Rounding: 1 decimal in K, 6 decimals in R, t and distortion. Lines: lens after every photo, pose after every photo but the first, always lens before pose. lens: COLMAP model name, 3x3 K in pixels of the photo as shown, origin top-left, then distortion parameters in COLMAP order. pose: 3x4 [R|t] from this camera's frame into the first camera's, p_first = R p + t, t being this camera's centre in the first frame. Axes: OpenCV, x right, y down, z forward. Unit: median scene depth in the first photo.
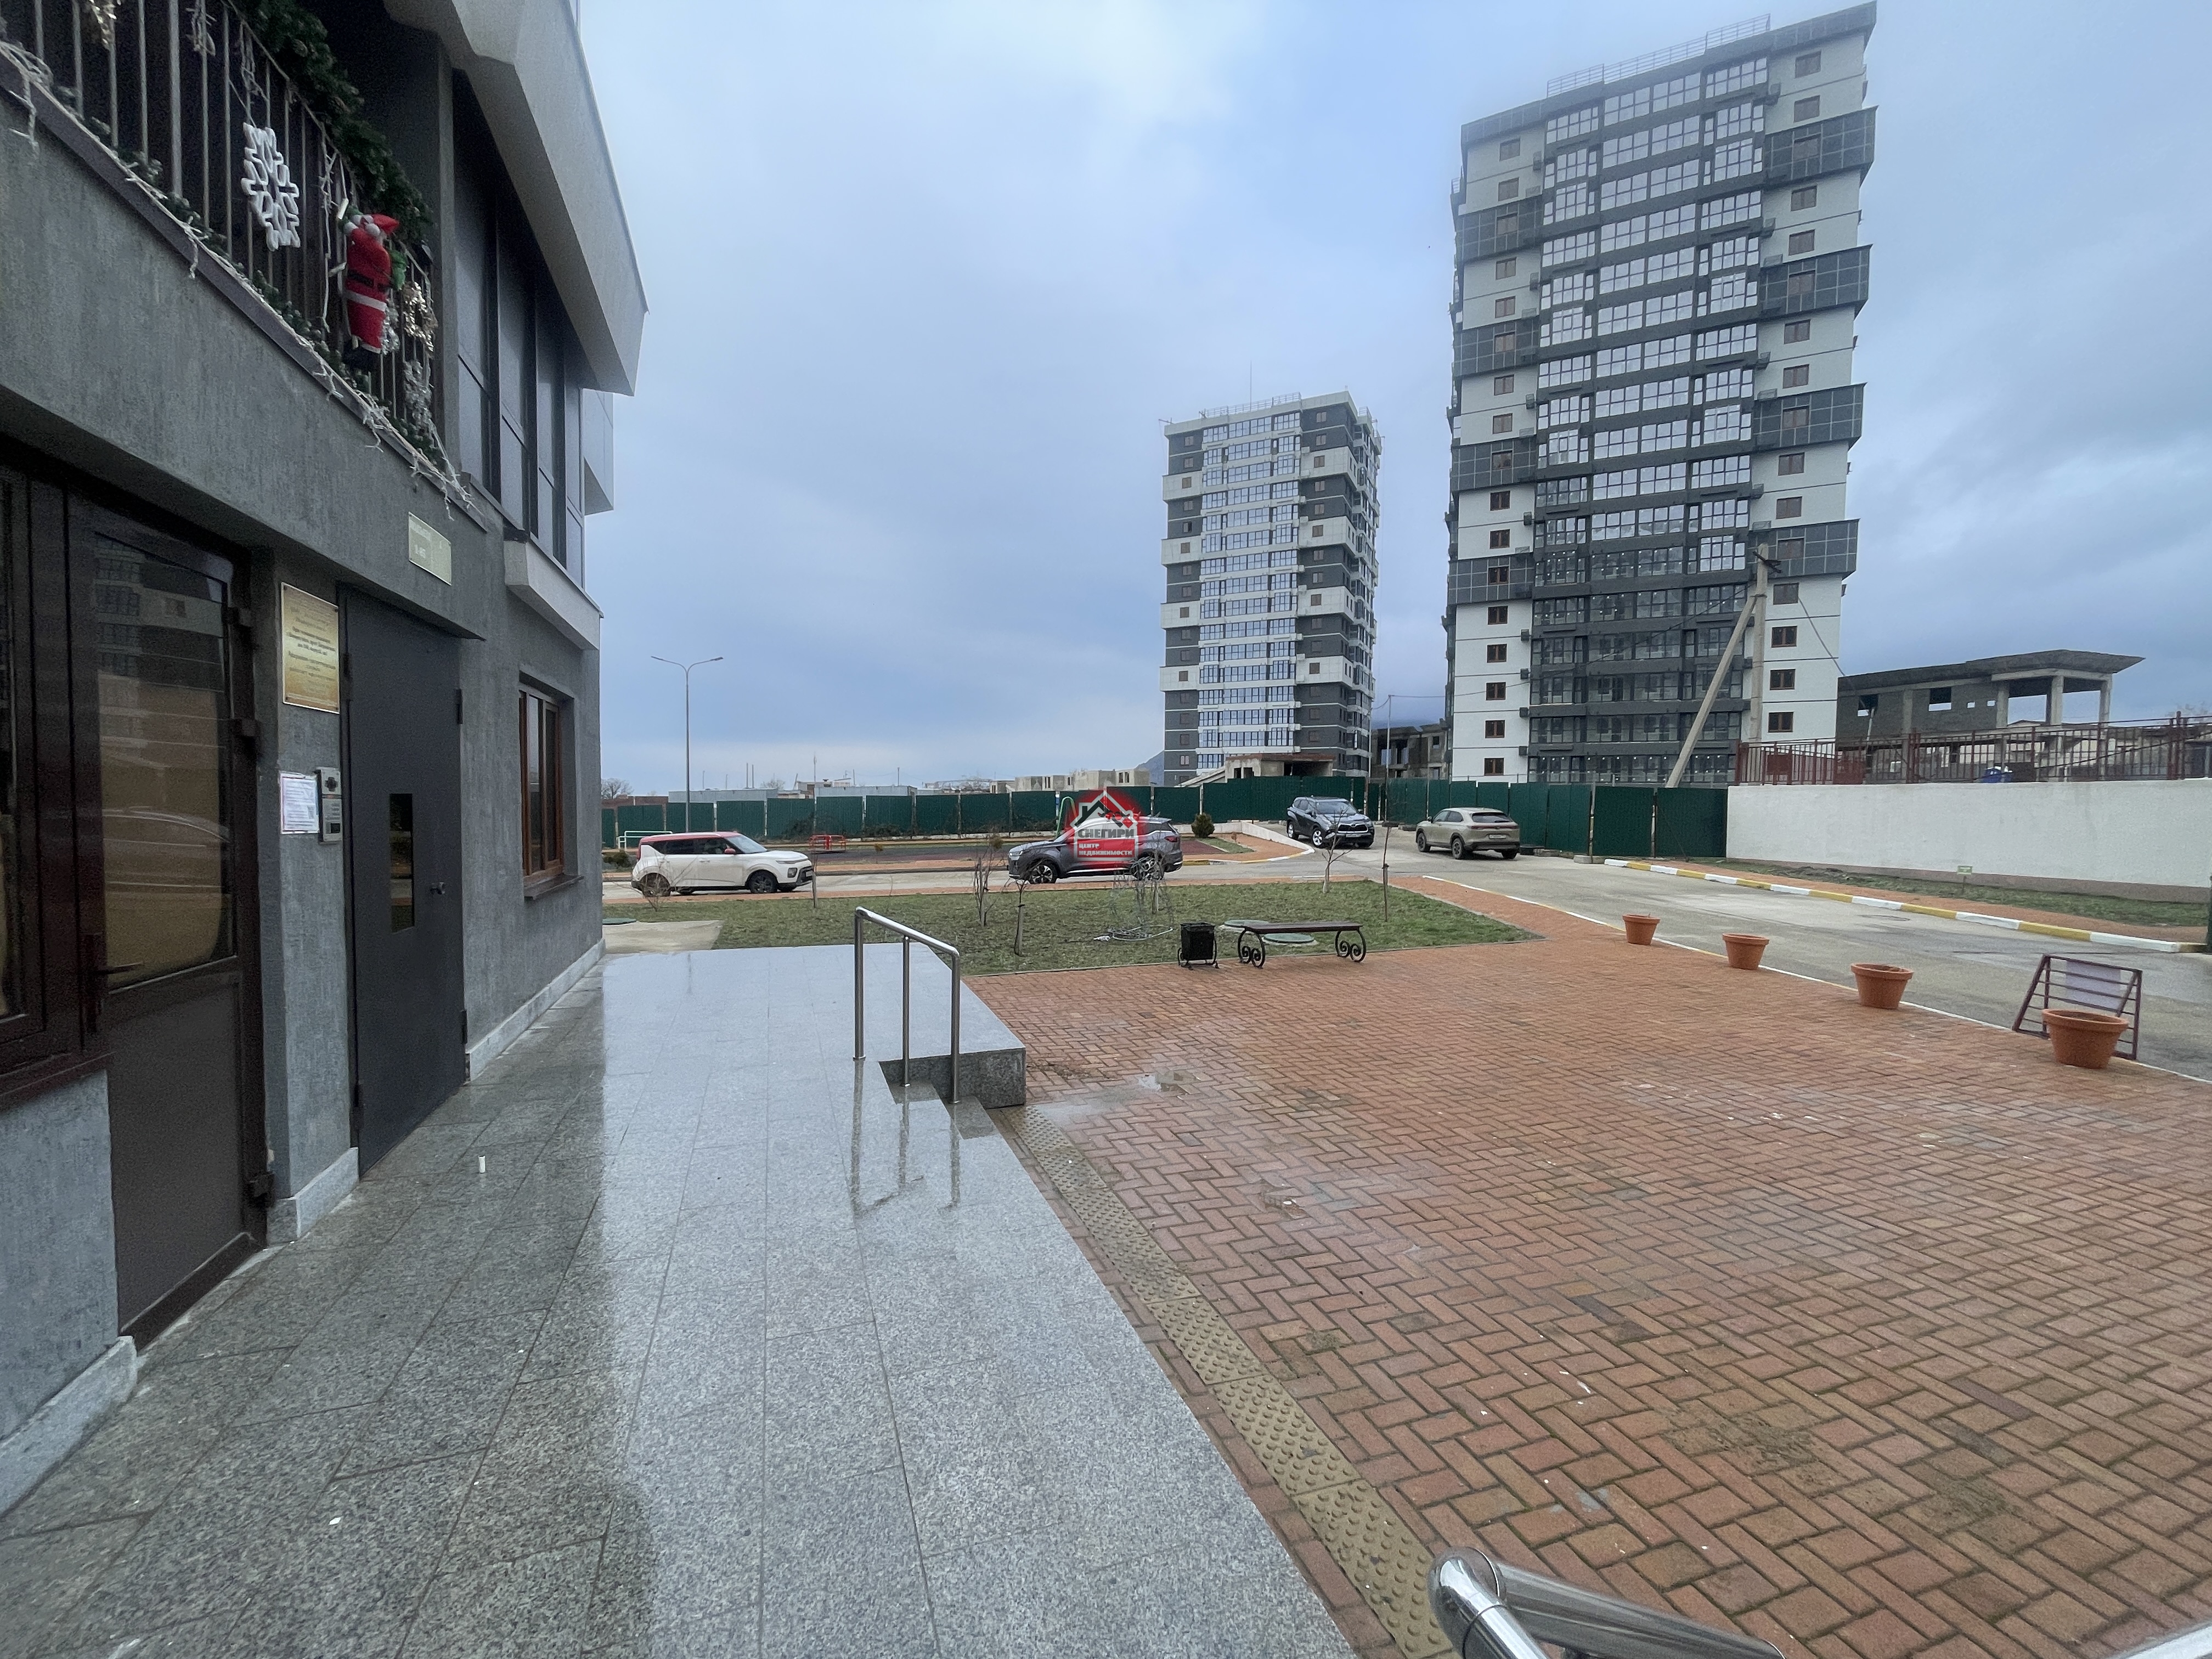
lens RADIAL K [[886.5, 0, 1101.6], [0, 886.5, 829.1], [0, 0, 1]] dist [0.000595, 0.000081]
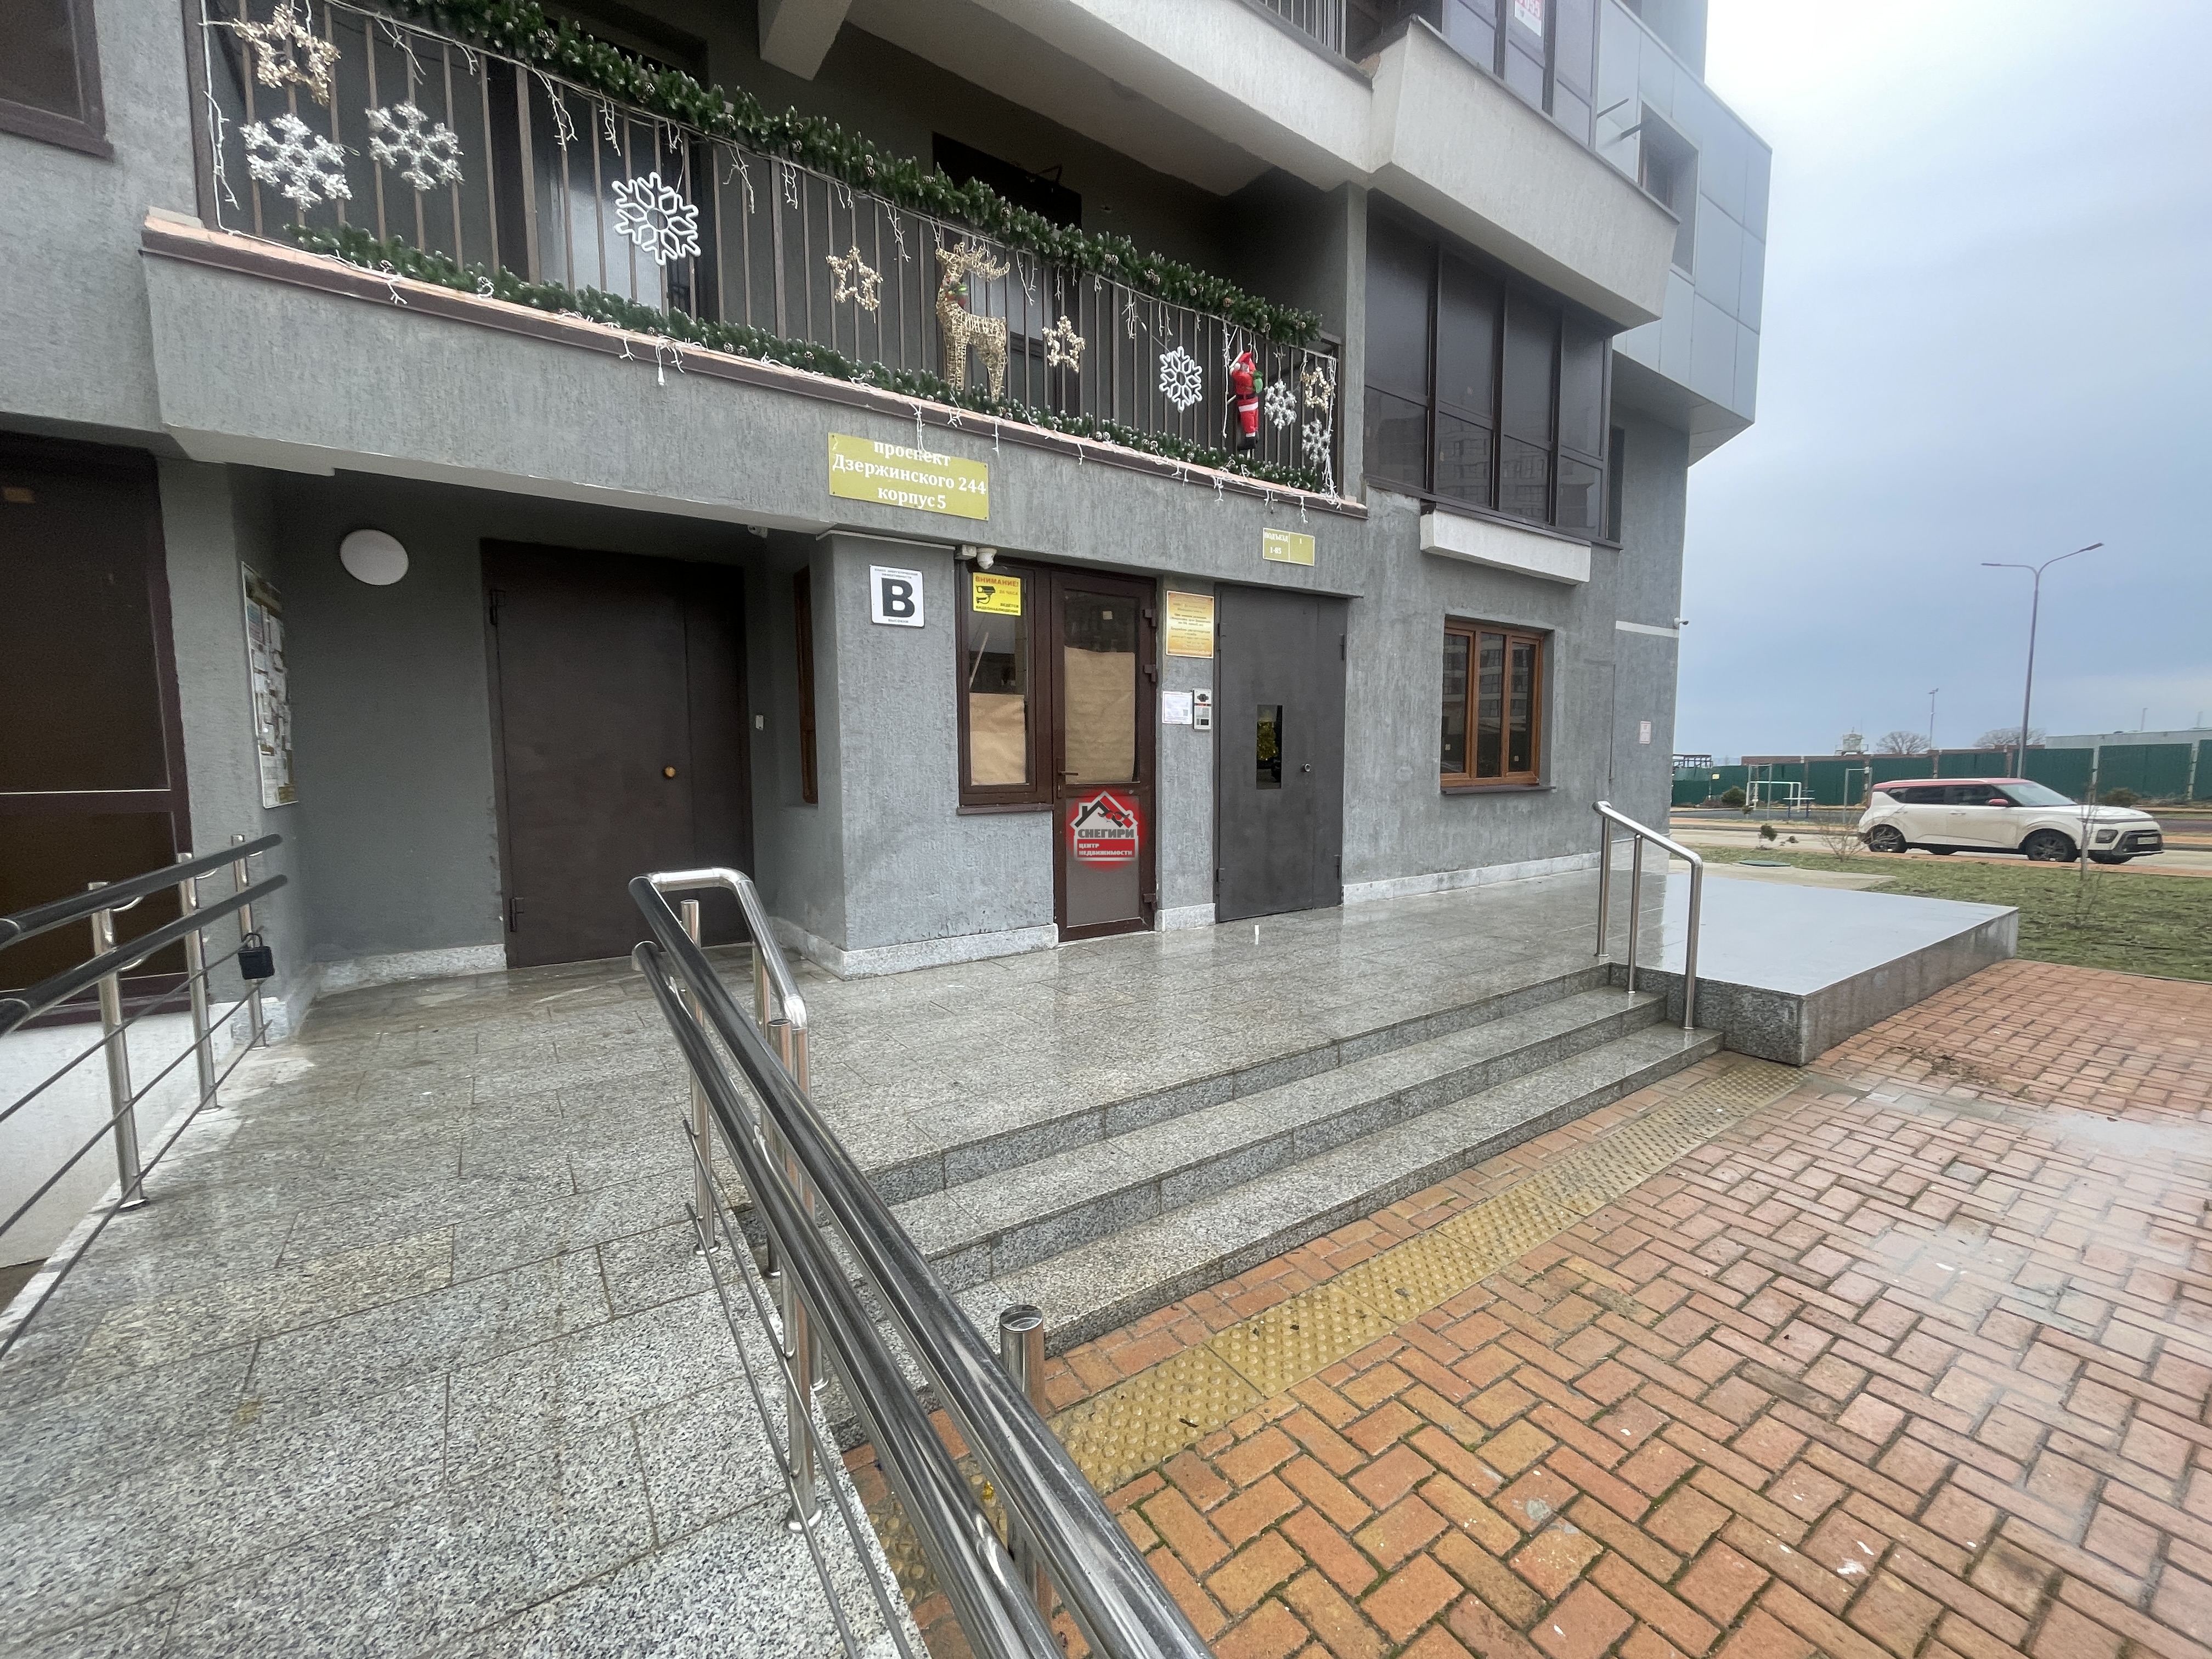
lens RADIAL K [[886.5, 0, 1101.6], [0, 886.5, 829.1], [0, 0, 1]] dist [0.000595, 0.000081]
pose [[0.263806, 0.068303, -0.962154, 0.548951], [-0.021377, 0.997659, 0.064962, 0.068242], [0.964339, 0.003431, 0.264648, 0.212126]]
